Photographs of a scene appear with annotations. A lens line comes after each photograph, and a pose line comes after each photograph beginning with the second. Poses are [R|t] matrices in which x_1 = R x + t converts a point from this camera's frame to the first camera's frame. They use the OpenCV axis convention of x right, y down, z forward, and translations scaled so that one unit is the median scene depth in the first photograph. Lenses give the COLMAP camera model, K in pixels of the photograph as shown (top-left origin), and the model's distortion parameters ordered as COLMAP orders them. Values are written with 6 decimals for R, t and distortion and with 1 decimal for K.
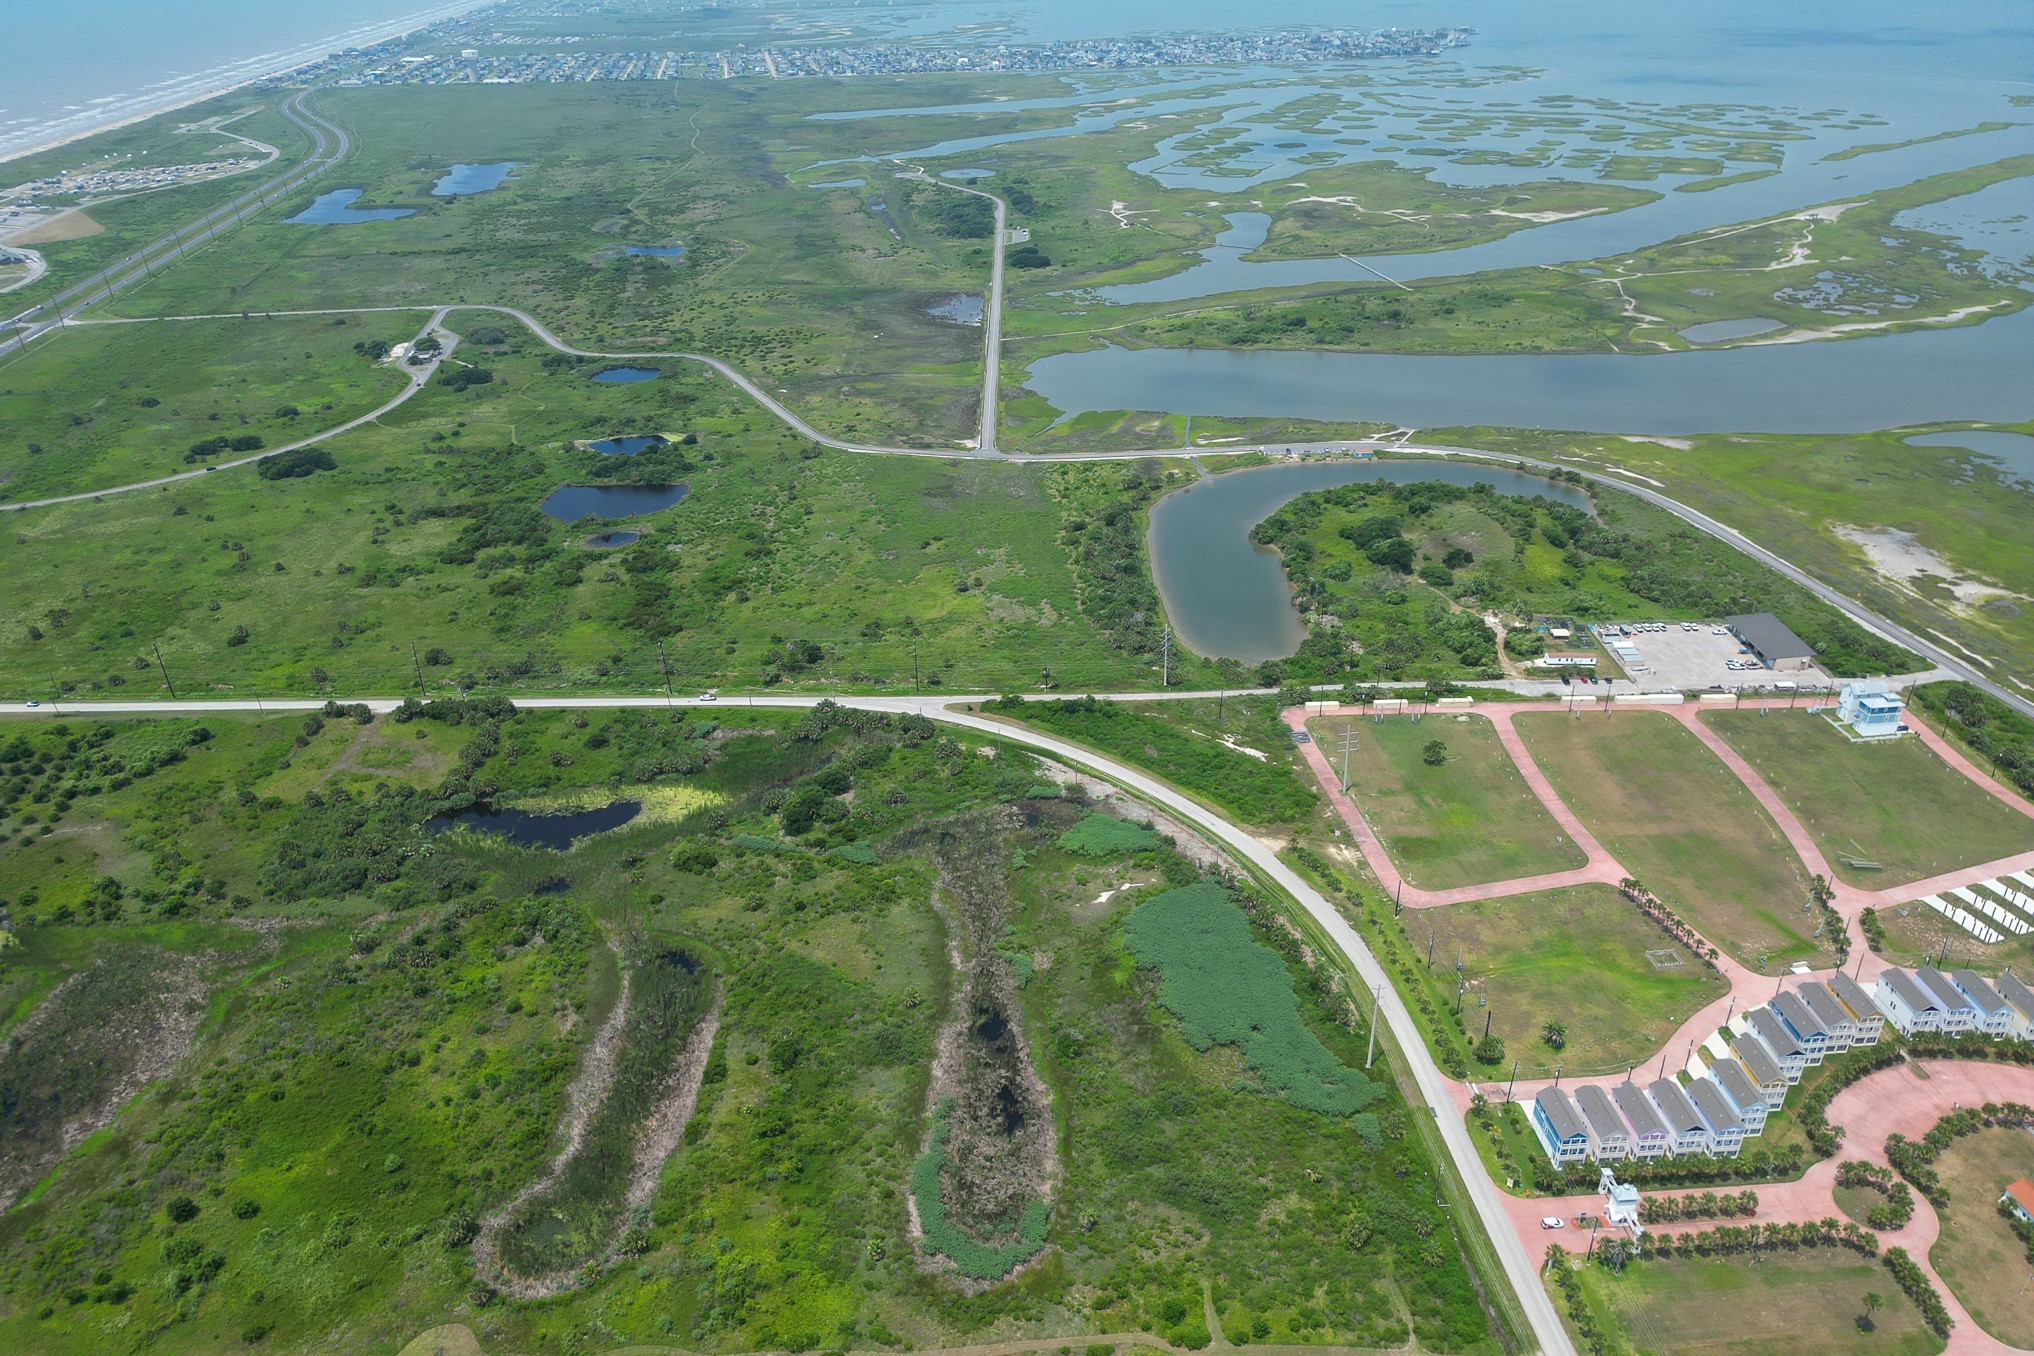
lens RADIAL K [[1424.5, 0, 1021.0], [0, 1424.5, 689.1], [0, 0, 1]] dist [0.087034, -0.098121]
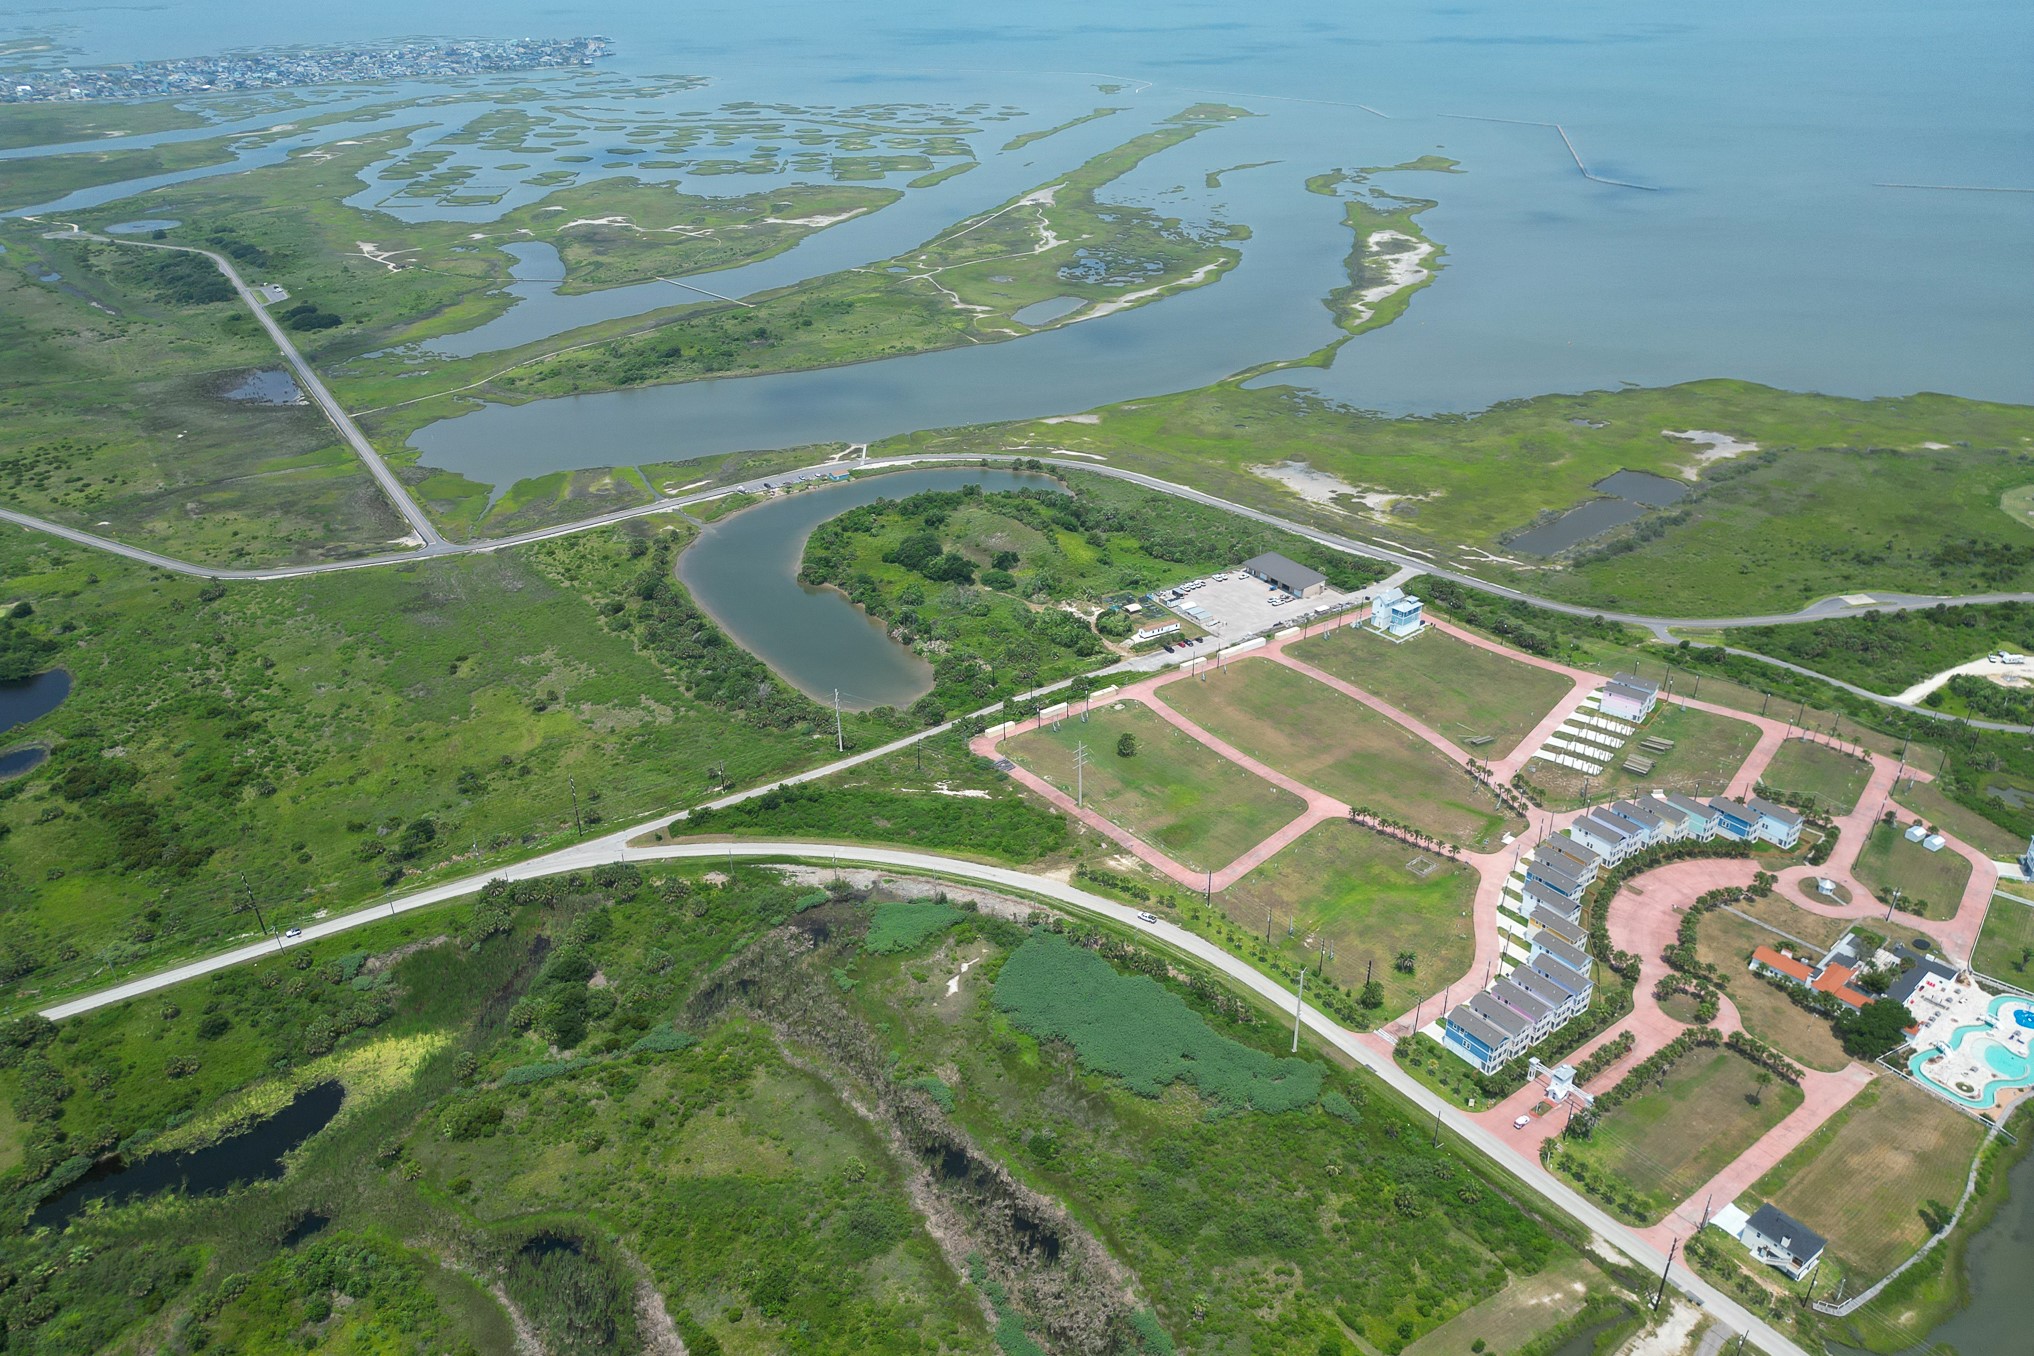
lens RADIAL K [[1424.5, 0, 1021.0], [0, 1424.5, 689.1], [0, 0, 1]] dist [0.087034, -0.098121]
pose [[0.842785, -0.249372, 0.476998, -0.246164], [0.250411, 0.966111, 0.062639, -0.074002], [-0.476454, 0.066655, 0.876669, 0.105392]]
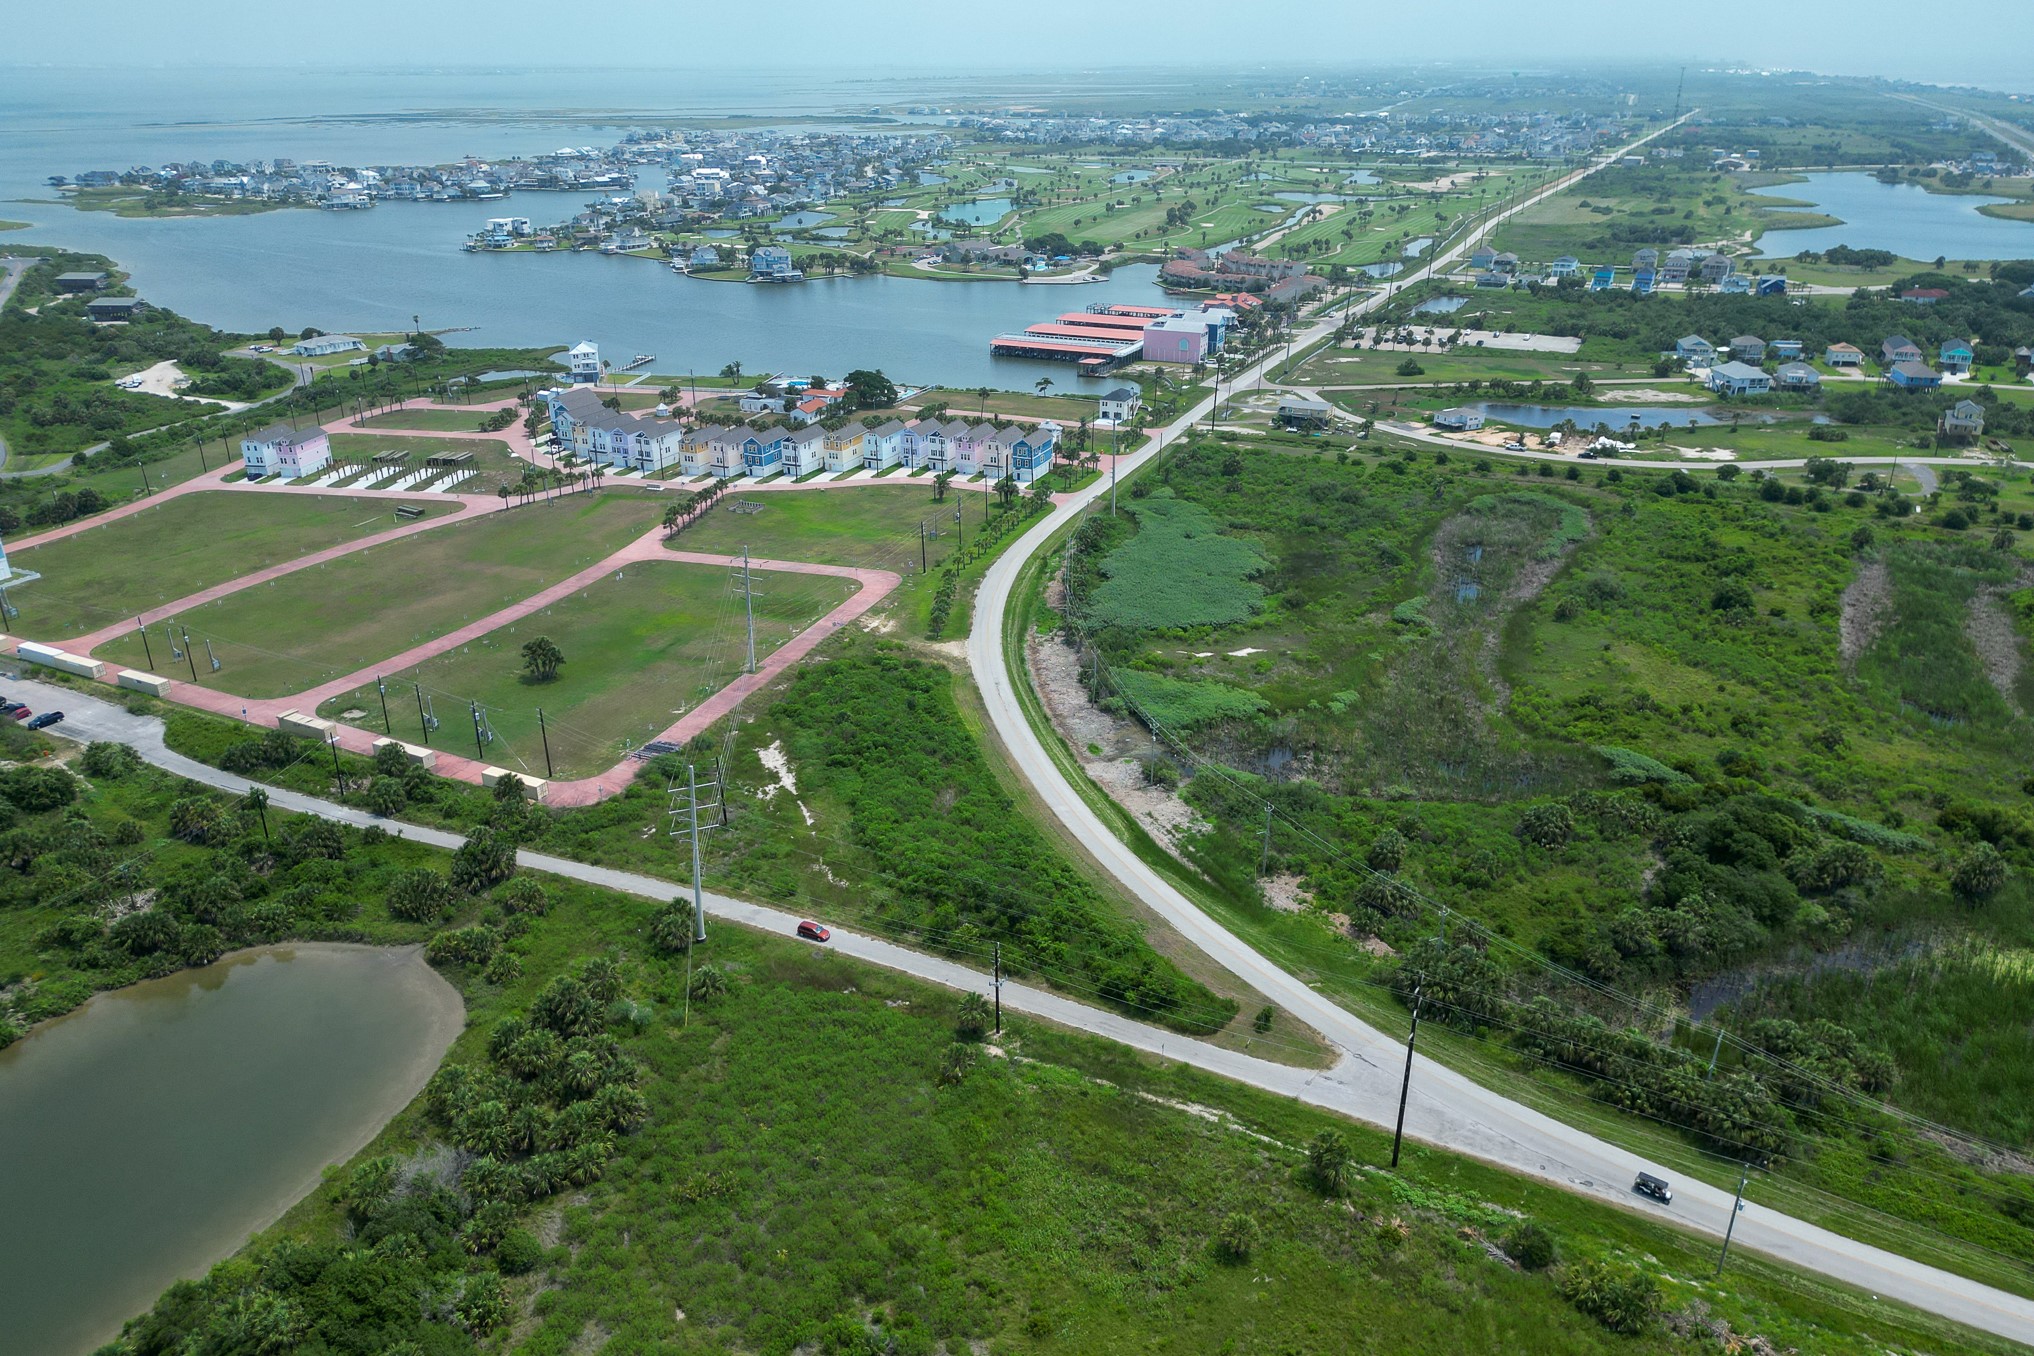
lens RADIAL K [[1418.5, 0, 1017.0], [0, 1418.5, 678.0], [0, 0, 1]] dist [0.073447, -0.116480]
pose [[-0.880175, -0.172596, 0.442157, -0.117476], [0.233335, 0.653873, 0.719726, -0.288575], [-0.413337, 0.736655, -0.535249, 1.132533]]
